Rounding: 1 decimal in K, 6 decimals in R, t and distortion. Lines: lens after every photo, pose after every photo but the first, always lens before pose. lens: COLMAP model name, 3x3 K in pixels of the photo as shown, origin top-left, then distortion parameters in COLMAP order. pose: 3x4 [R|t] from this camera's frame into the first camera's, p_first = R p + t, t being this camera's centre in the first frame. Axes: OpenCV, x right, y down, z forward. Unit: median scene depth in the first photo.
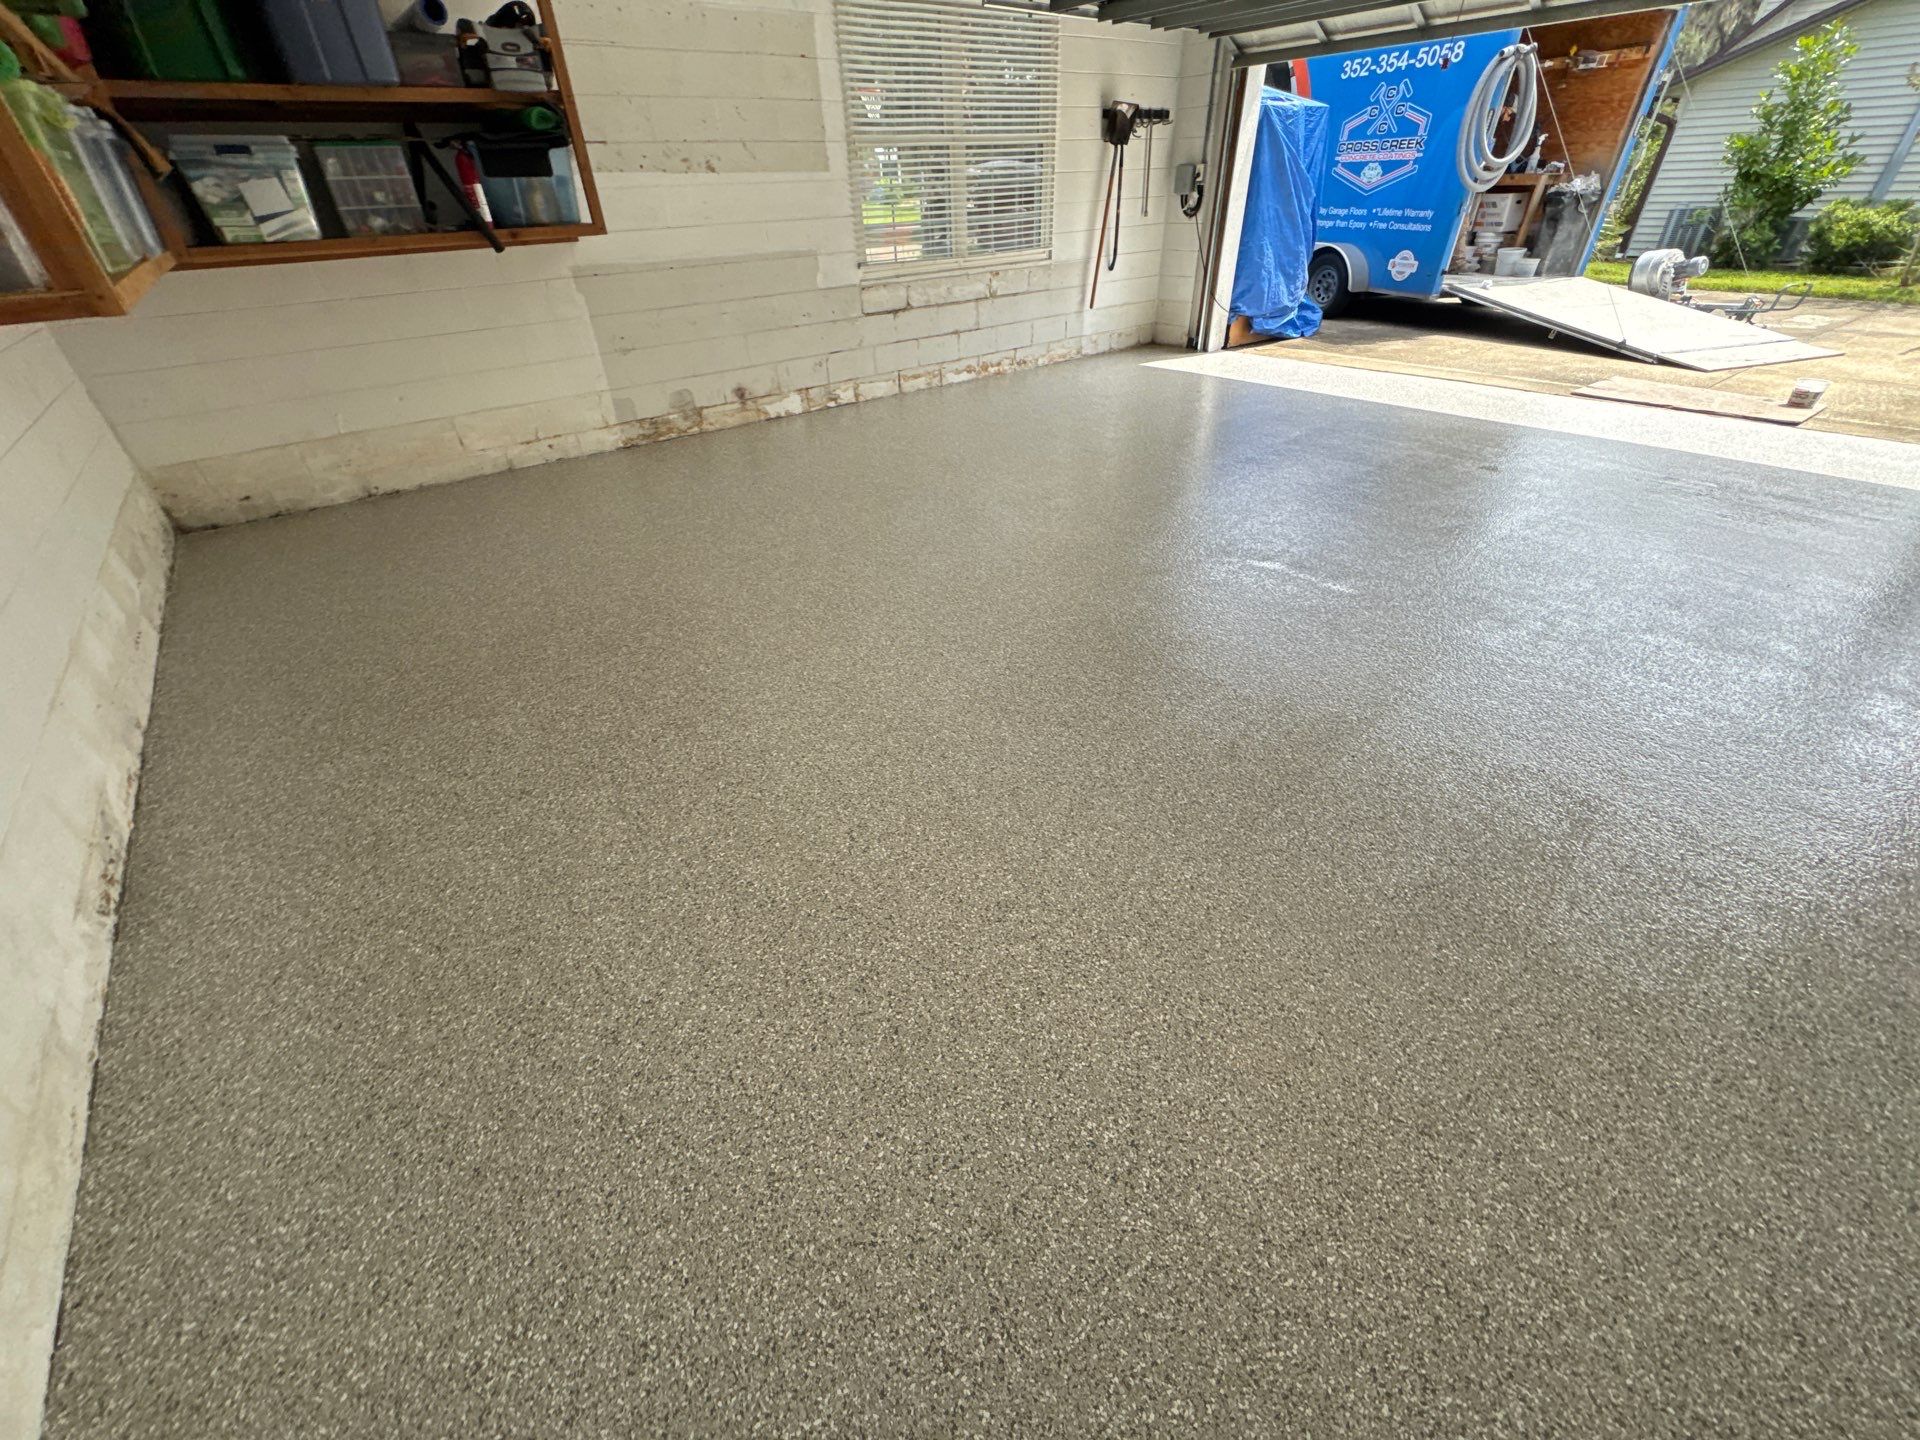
lens RADIAL K [[778.5, 0, 943.5], [0, 778.5, 711.8], [0, 0, 1]] dist [-0.001626, 0.001343]
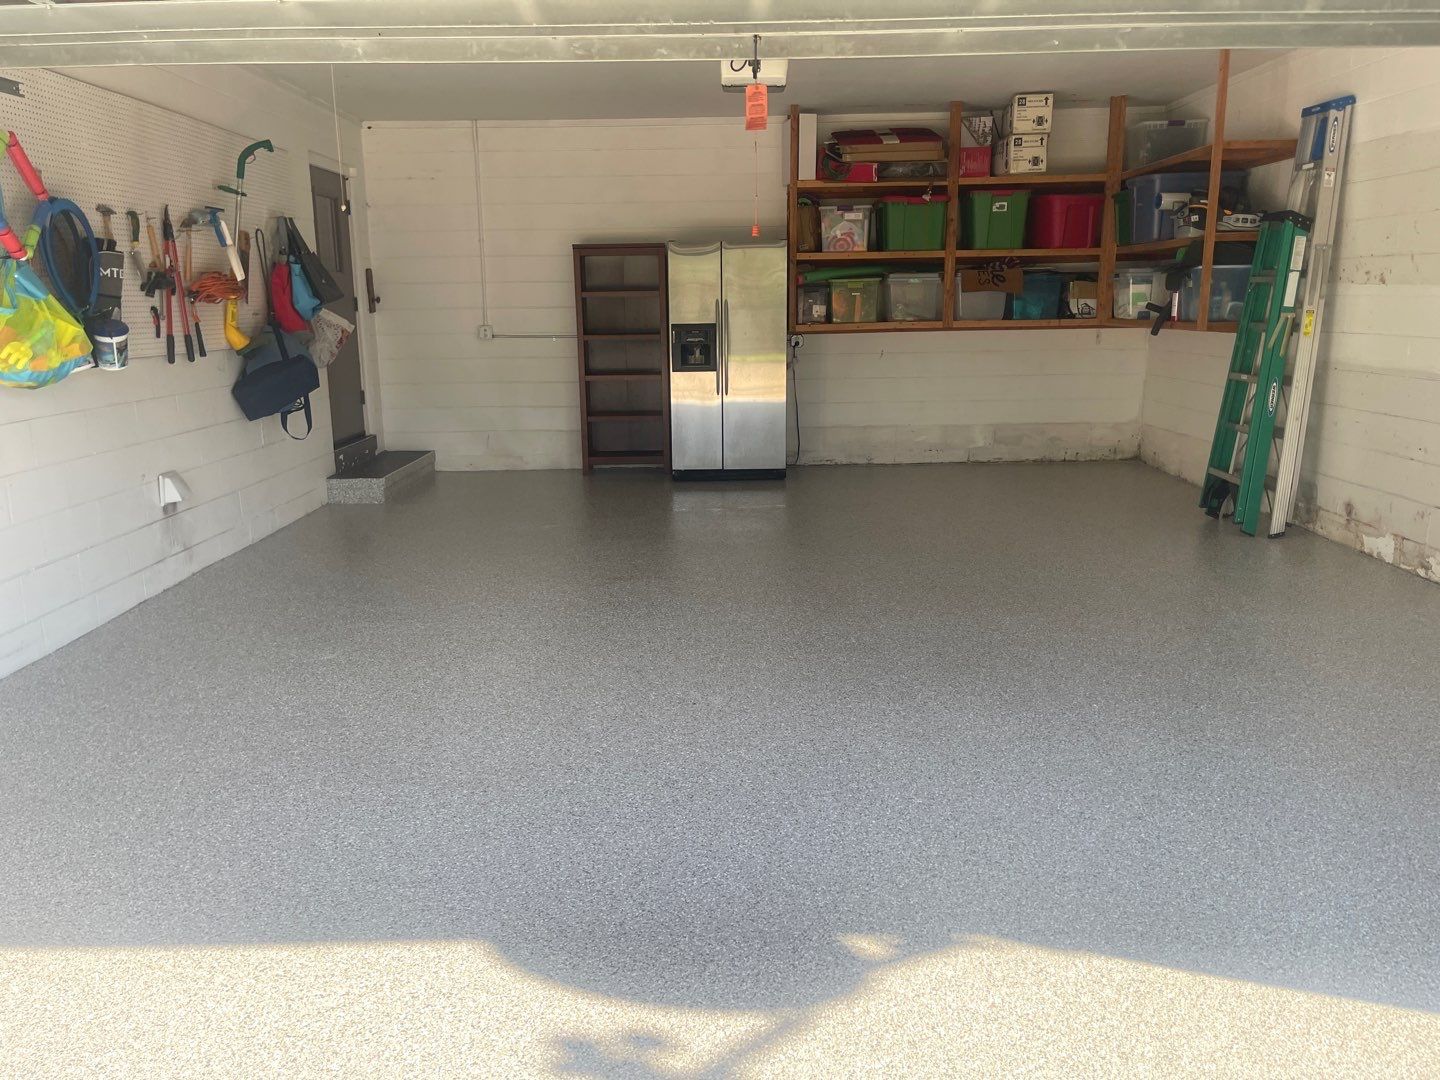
lens RADIAL K [[1091.1, 0, 708.9], [0, 1091.1, 536.8], [0, 0, 1]] dist [0.055412, -0.067767]
pose [[-0.636029, 0.204039, -0.744201, 1.134946], [-0.402967, 0.734647, 0.545813, -0.815404], [0.658092, 0.647041, -0.385035, 1.106801]]
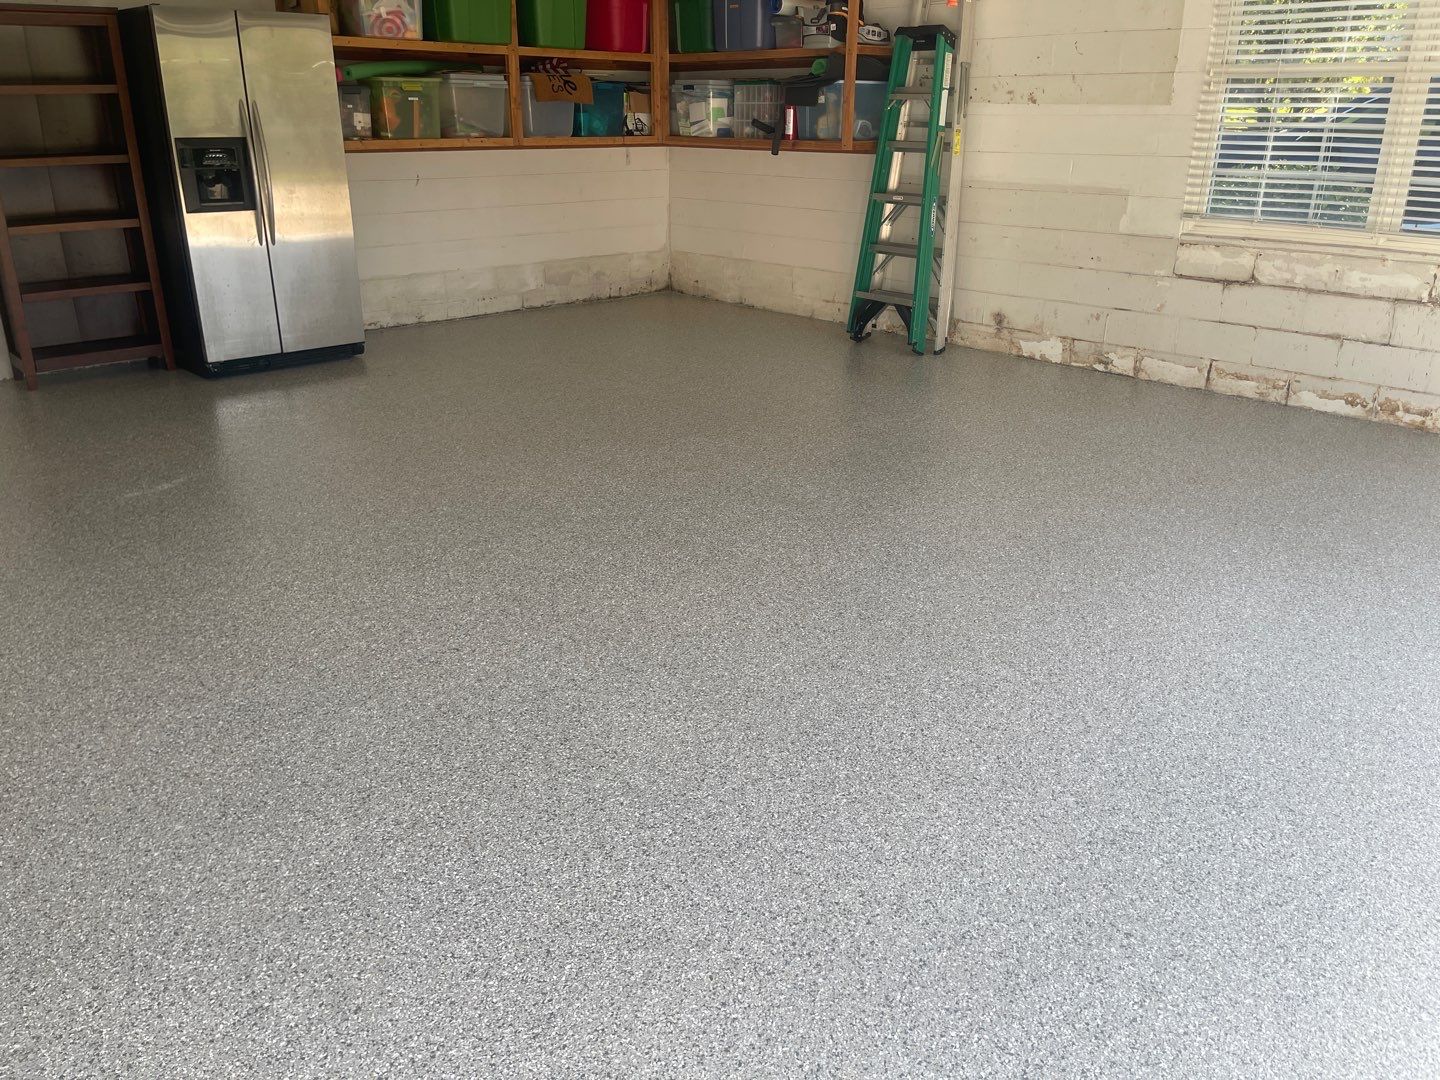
lens RADIAL K [[1091.1, 0, 730.2], [0, 1091.1, 524.7], [0, 0, 1]] dist [0.055412, -0.067767]
pose [[0.091114, 0.383473, -0.919047, 1.061538], [-0.566035, 0.779249, 0.269025, -0.421091], [0.819330, 0.495701, 0.288060, 0.533305]]
